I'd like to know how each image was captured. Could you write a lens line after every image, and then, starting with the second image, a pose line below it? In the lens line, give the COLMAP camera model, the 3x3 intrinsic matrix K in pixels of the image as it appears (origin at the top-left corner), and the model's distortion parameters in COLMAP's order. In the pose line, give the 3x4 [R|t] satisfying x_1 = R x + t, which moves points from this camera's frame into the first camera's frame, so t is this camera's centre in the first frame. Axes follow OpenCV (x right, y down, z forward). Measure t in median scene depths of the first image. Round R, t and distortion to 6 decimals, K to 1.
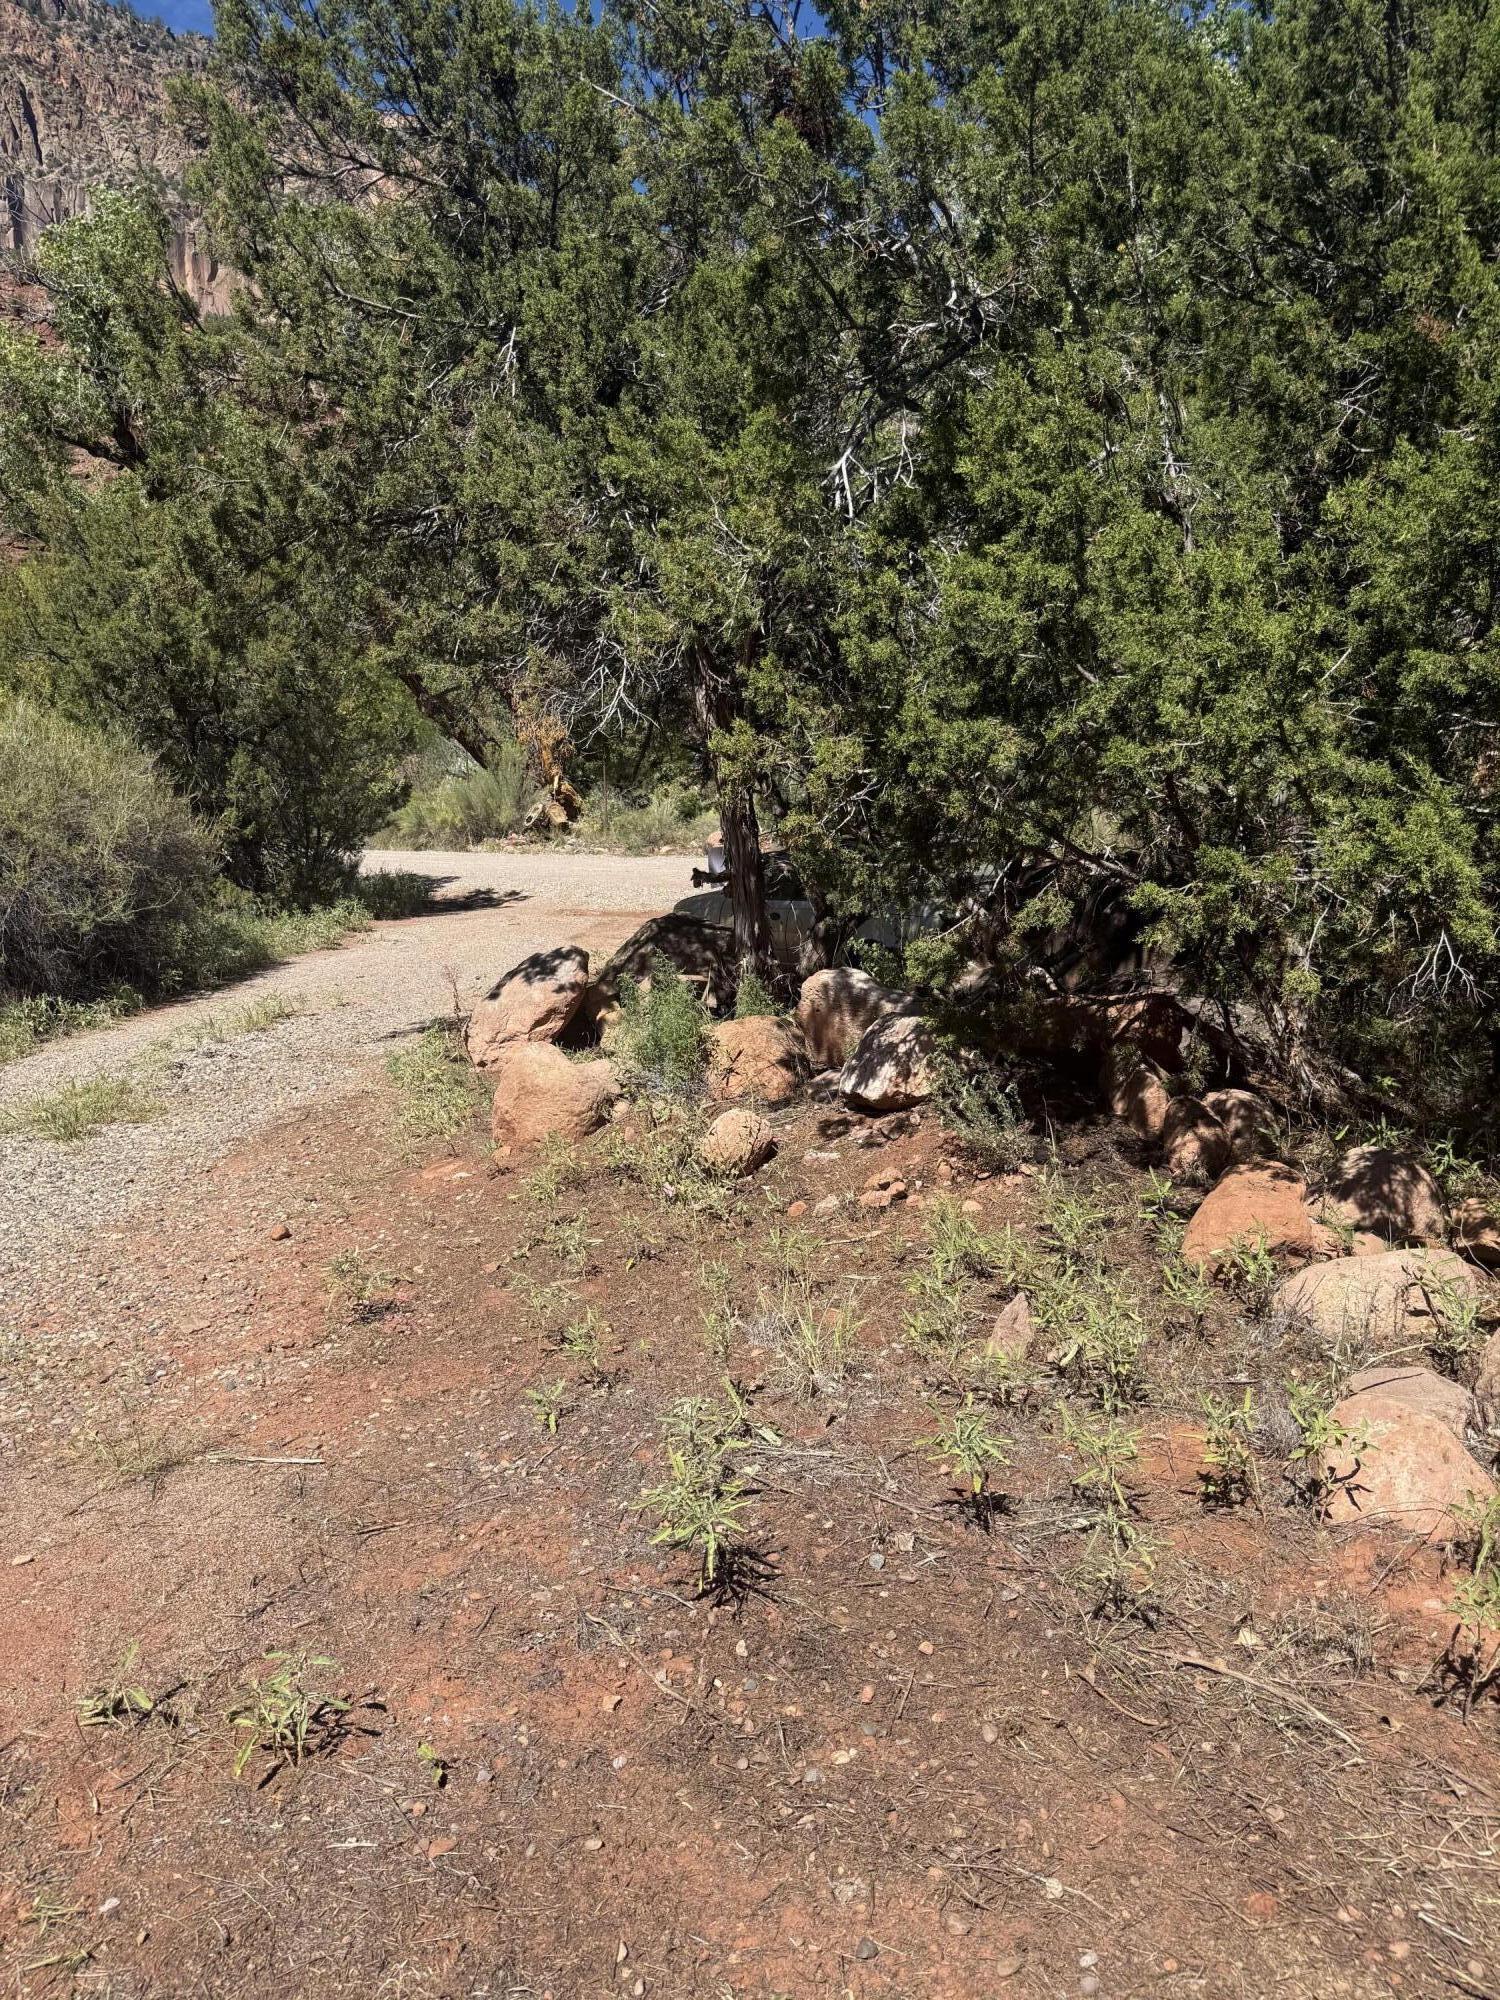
lens RADIAL K [[1363.3, 0, 758.4], [0, 1363.3, 999.6], [0, 0, 1]] dist [0.045528, -0.059973]
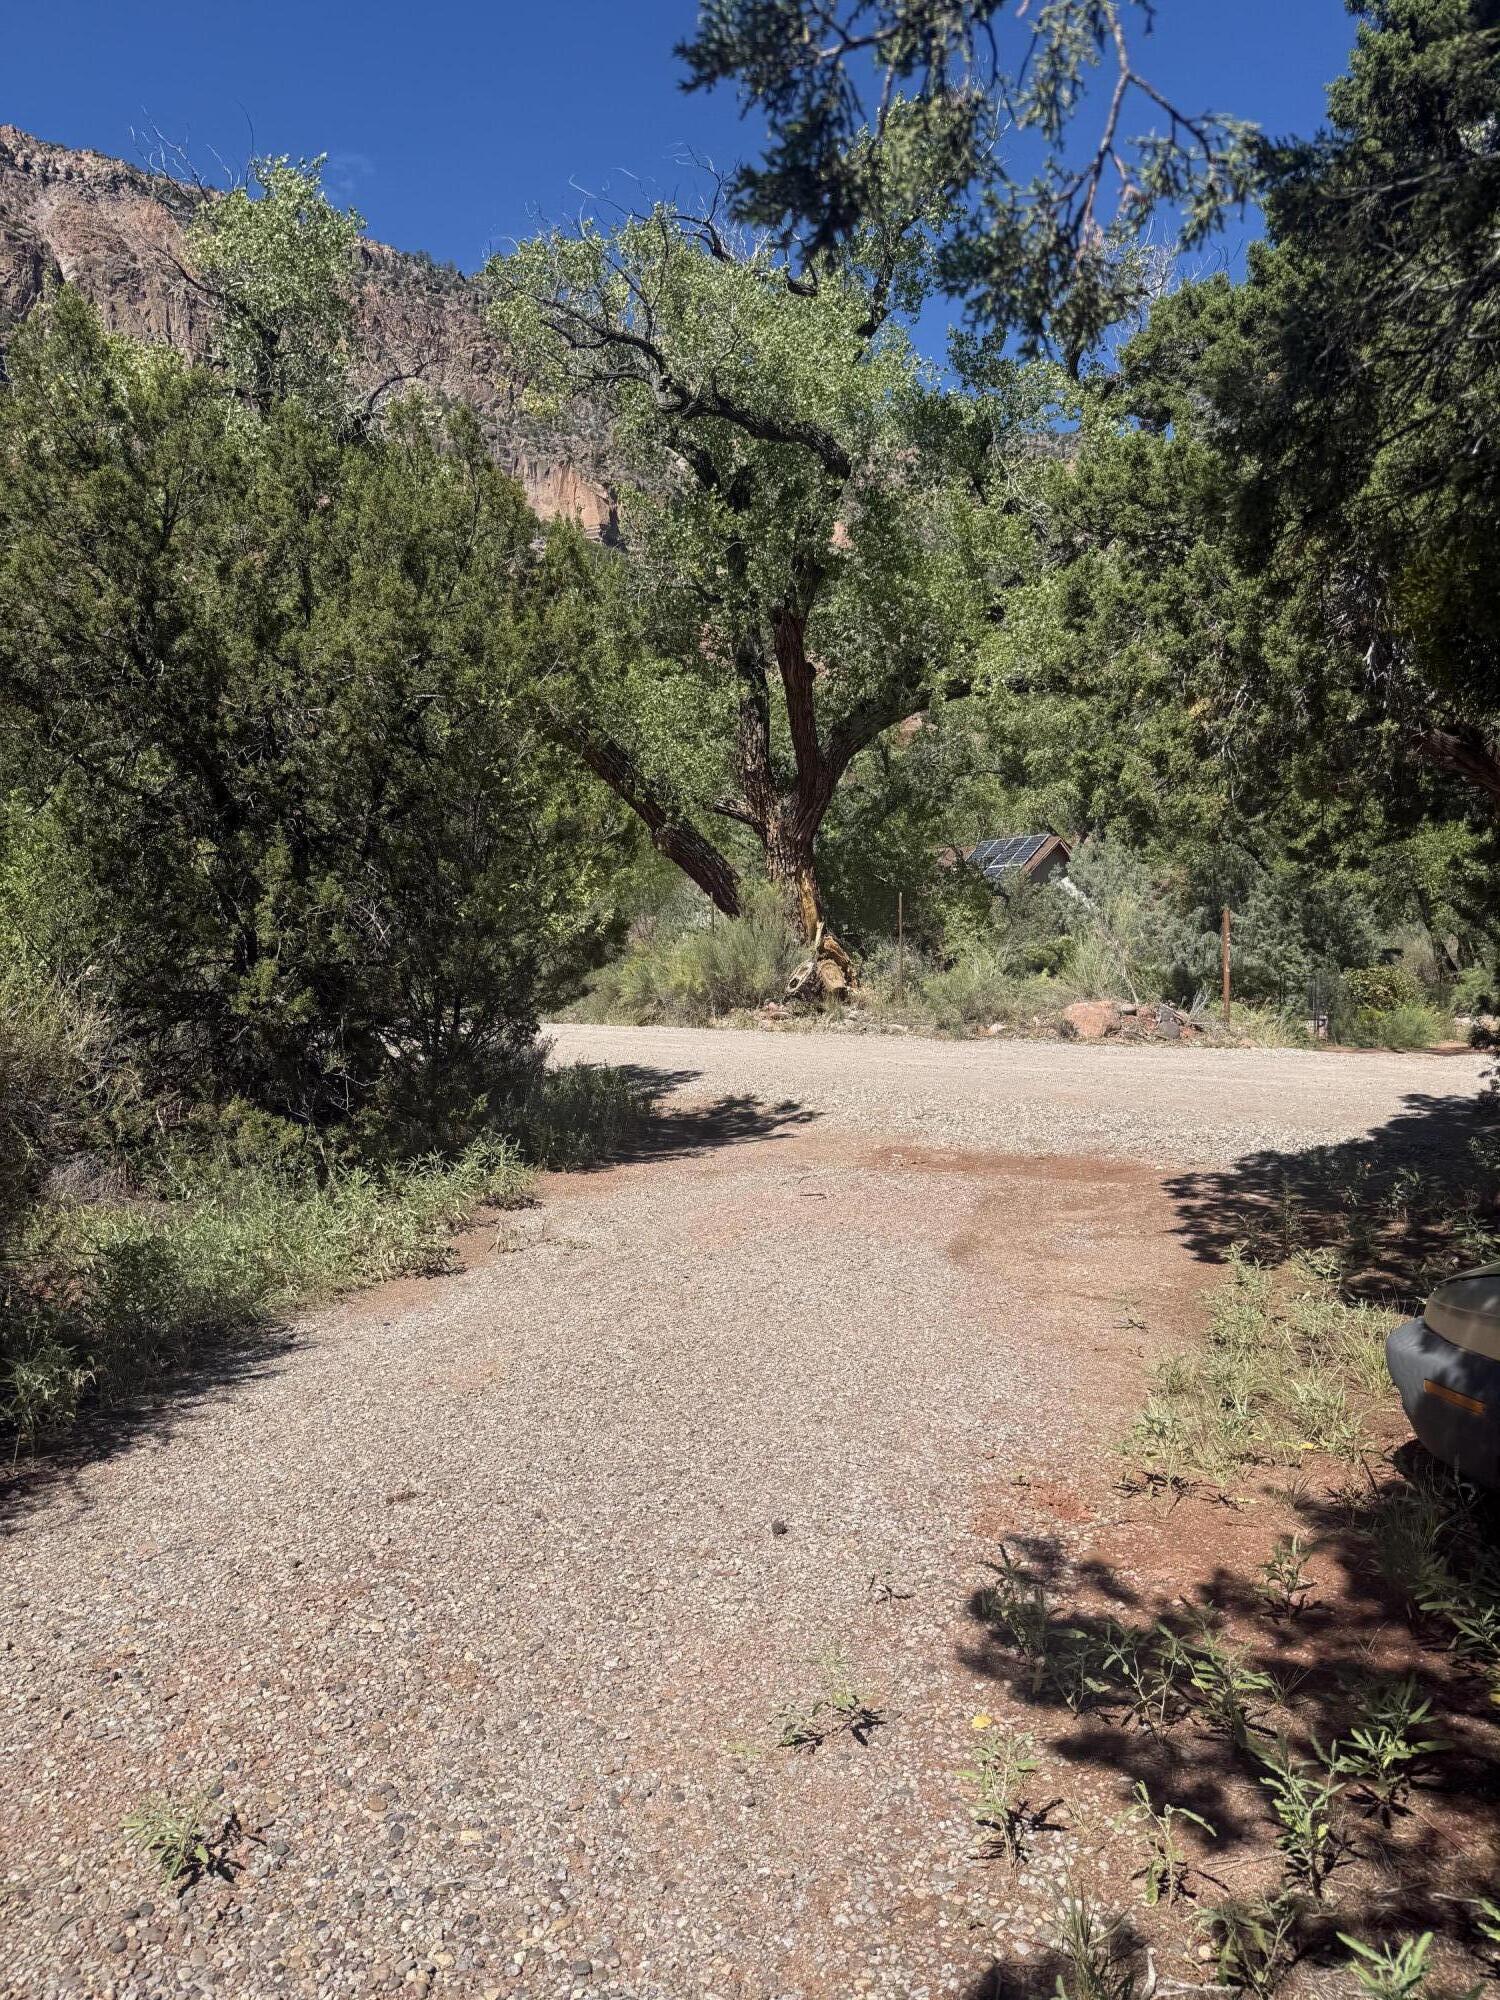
lens RADIAL K [[1363.3, 0, 746.5], [0, 1363.3, 995.1], [0, 0, 1]] dist [0.045528, -0.059973]
pose [[0.985064, 0.010224, -0.171882, -0.074738], [-0.031152, 0.992345, -0.119506, -0.042362], [0.169345, 0.123075, 0.977842, 0.317762]]
